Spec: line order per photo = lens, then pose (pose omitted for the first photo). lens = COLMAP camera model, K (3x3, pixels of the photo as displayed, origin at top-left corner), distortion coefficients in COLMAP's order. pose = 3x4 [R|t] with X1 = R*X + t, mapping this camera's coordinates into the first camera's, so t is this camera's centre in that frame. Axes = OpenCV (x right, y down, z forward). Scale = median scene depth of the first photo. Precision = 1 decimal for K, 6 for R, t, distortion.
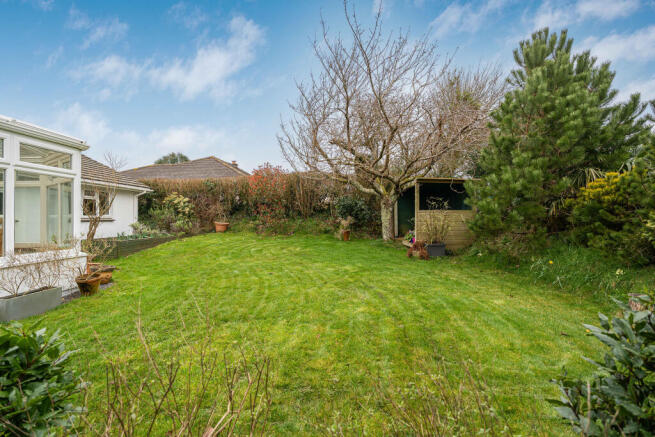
lens RADIAL K [[285.2, 0, 327.5], [0, 285.2, 218.5], [0, 0, 1]] dist [-0.010133, -0.000273]
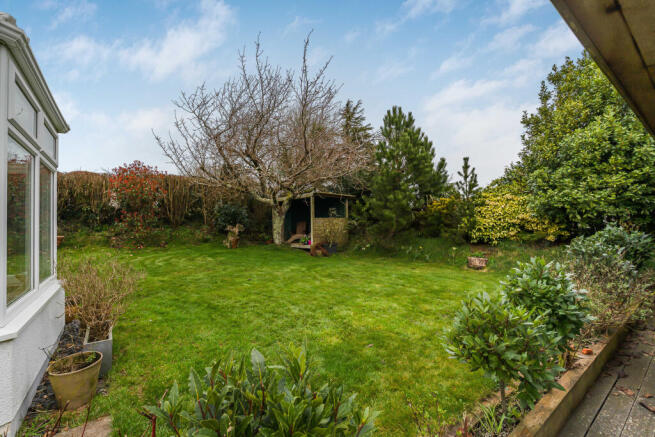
lens RADIAL K [[285.2, 0, 327.5], [0, 285.2, 218.5], [0, 0, 1]] dist [-0.010133, -0.000273]
pose [[0.762809, -0.002546, 0.646618, -0.444612], [0.020145, 0.999600, -0.019828, -0.000549], [-0.646310, 0.028151, 0.762556, 0.014529]]
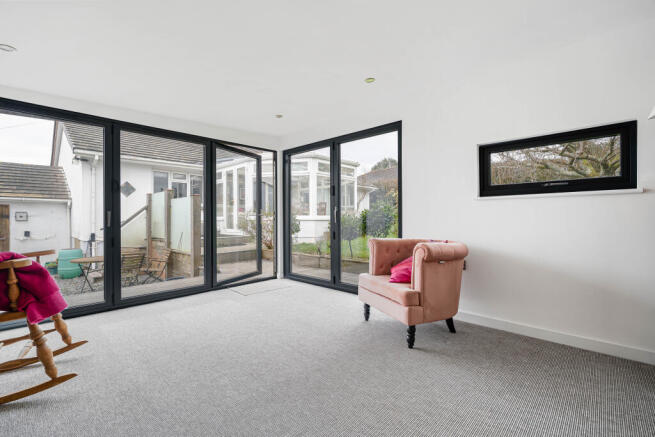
lens RADIAL K [[290.3, 0, 327.5], [0, 290.3, 218.5], [0, 0, 1]] dist [0.001225, 0.000115]
pose [[0.770951, -0.004516, -0.636878, 0.157094], [0.006308, 0.999980, 0.000546, 0.065342], [0.636863, -0.004439, 0.770964, -0.392585]]
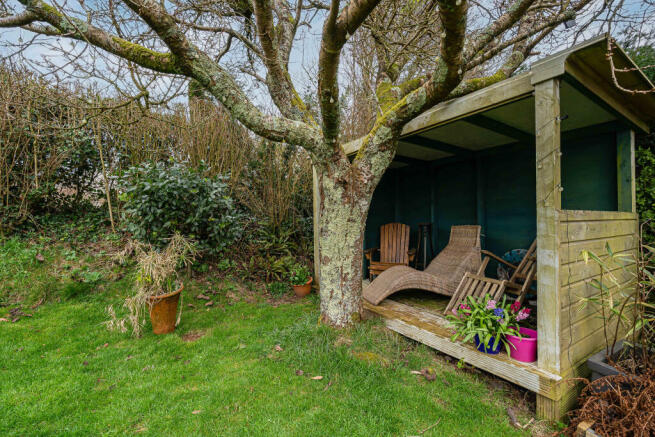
lens RADIAL K [[285.2, 0, 327.5], [0, 285.2, 218.5], [0, 0, 1]] dist [-0.010133, -0.000273]
pose [[0.836589, -0.002148, 0.547827, 0.064398], [0.010230, 0.999879, -0.011701, -0.021796], [-0.547735, 0.015393, 0.836510, 0.936141]]
